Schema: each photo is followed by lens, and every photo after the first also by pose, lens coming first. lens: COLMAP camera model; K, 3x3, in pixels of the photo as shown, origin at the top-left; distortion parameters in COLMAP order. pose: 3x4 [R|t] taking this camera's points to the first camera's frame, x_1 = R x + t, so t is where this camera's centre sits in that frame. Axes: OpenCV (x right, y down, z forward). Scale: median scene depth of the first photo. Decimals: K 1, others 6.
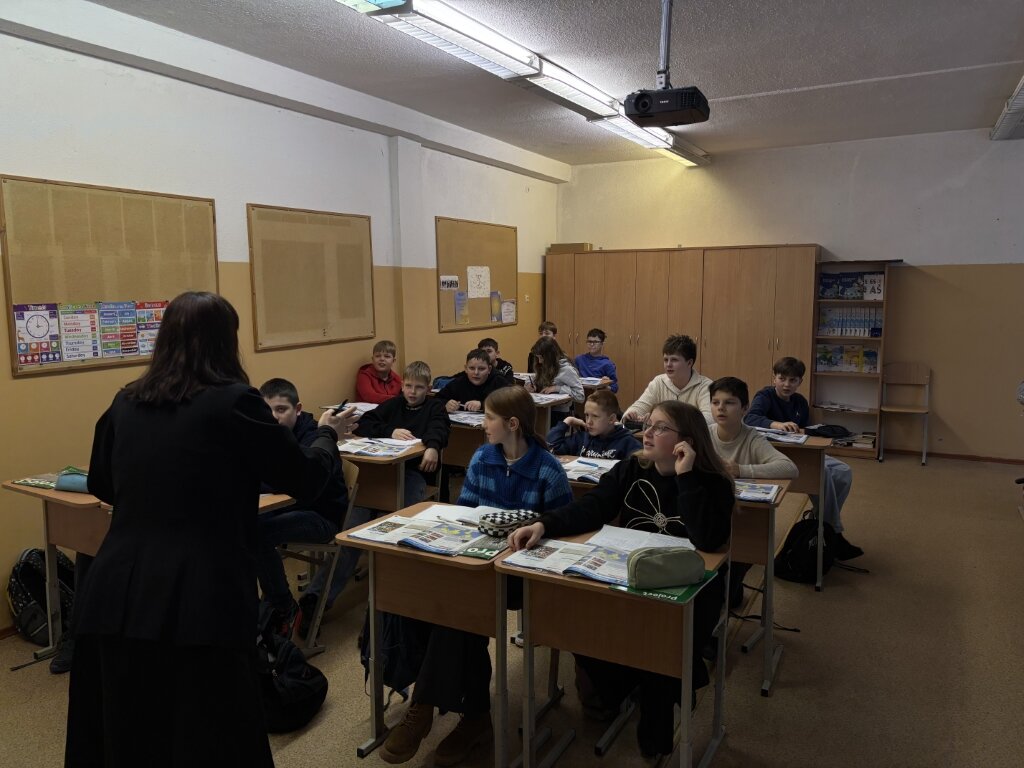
lens RADIAL K [[755.5, 0, 512.0], [0, 755.5, 384.0], [0, 0, 1]] dist [0.083316, -0.125650]
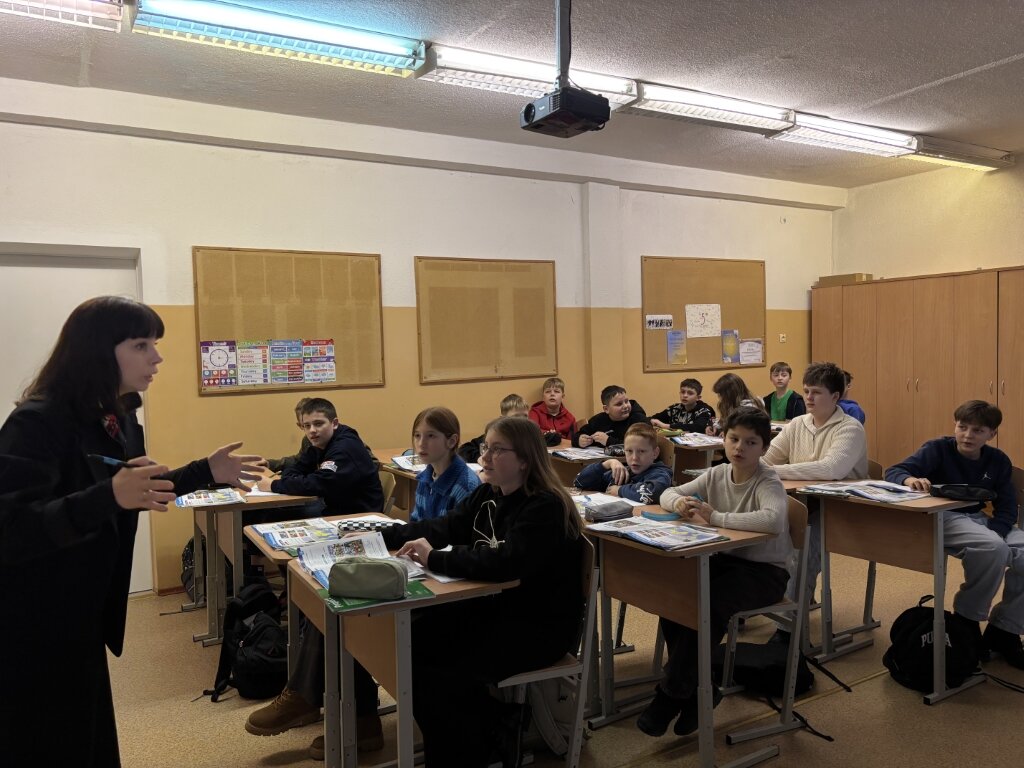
lens RADIAL K [[755.5, 0, 512.0], [0, 755.5, 384.0], [0, 0, 1]] dist [0.083316, -0.125650]
pose [[0.854350, 0.009341, -0.519614, 0.378642], [-0.047004, 0.997129, -0.059359, 0.018402], [0.517568, 0.075138, 0.852337, 0.108250]]
